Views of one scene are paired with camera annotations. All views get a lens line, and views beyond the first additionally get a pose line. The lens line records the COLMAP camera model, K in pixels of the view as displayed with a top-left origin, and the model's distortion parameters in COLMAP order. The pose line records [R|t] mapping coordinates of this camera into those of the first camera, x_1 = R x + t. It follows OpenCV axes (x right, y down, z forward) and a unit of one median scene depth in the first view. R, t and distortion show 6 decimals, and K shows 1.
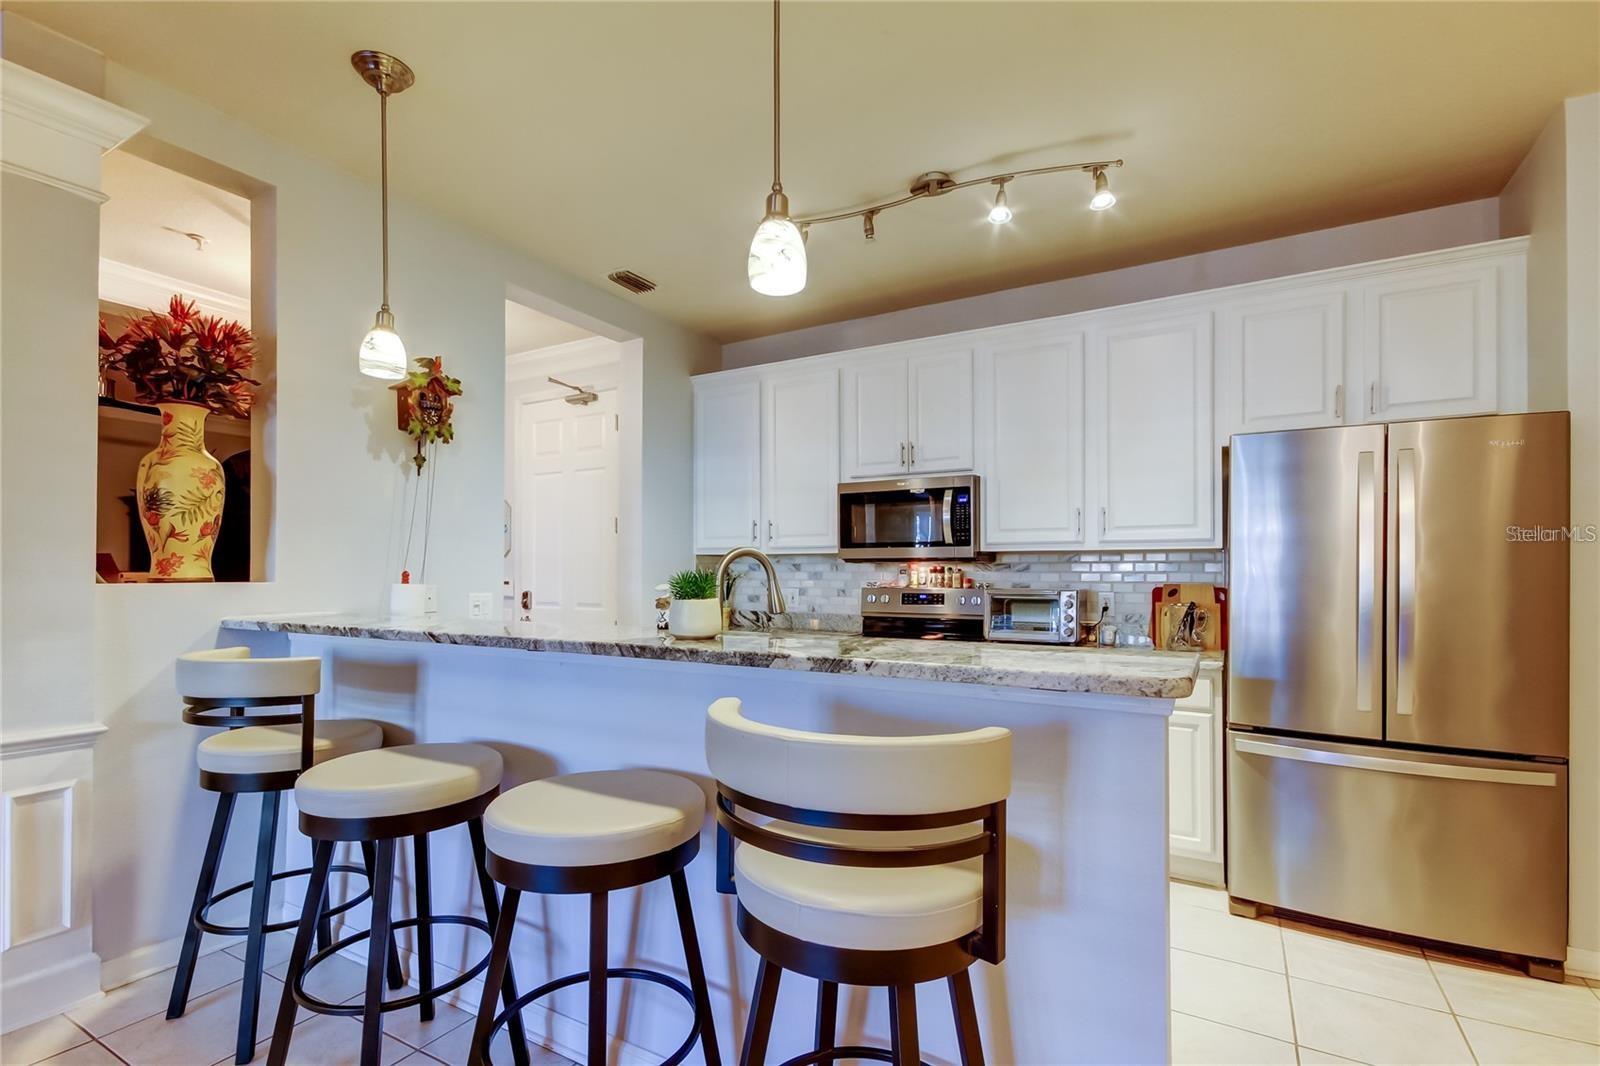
lens RADIAL K [[748.1, 0, 798.9], [0, 748.1, 573.2], [0, 0, 1]] dist [0.031525, -0.014106]
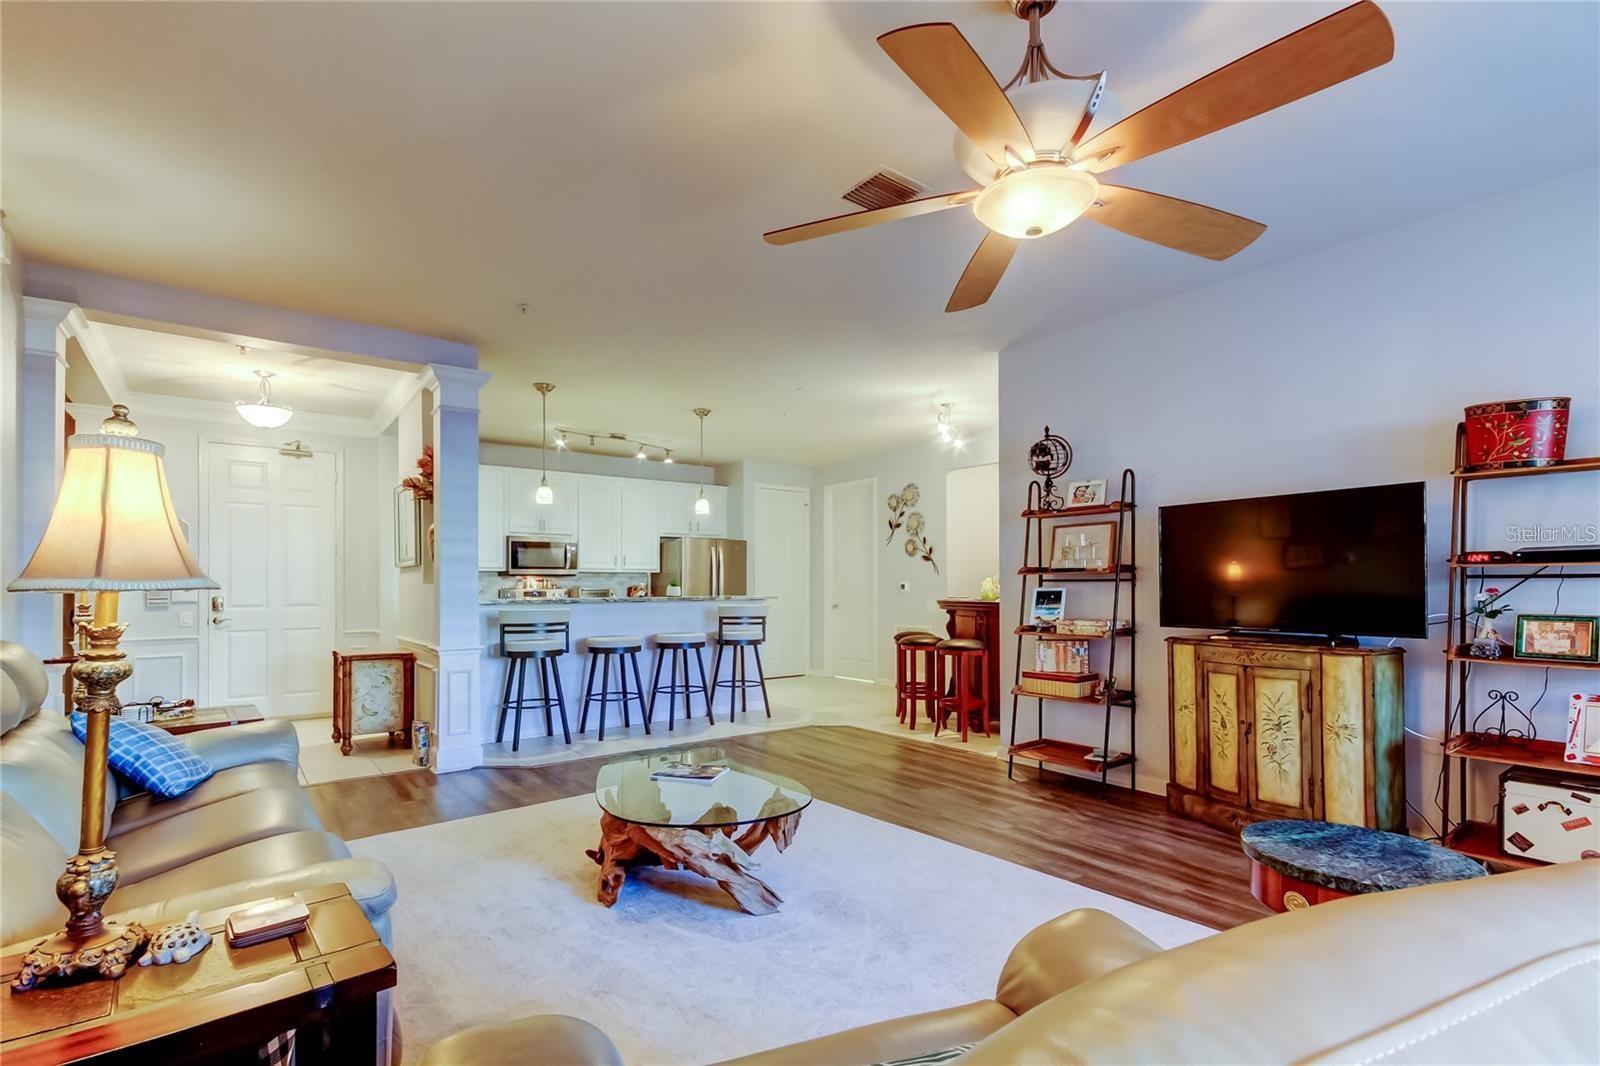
lens RADIAL K [[759.1, 0, 816.9], [0, 759.1, 566.9], [0, 0, 1]] dist [0.025440, 0.000146]
pose [[0.360819, 0.023412, 0.932342, -1.674316], [0.007987, 0.999571, -0.028191, 0.026506], [-0.932602, 0.017619, 0.360477, -0.510678]]
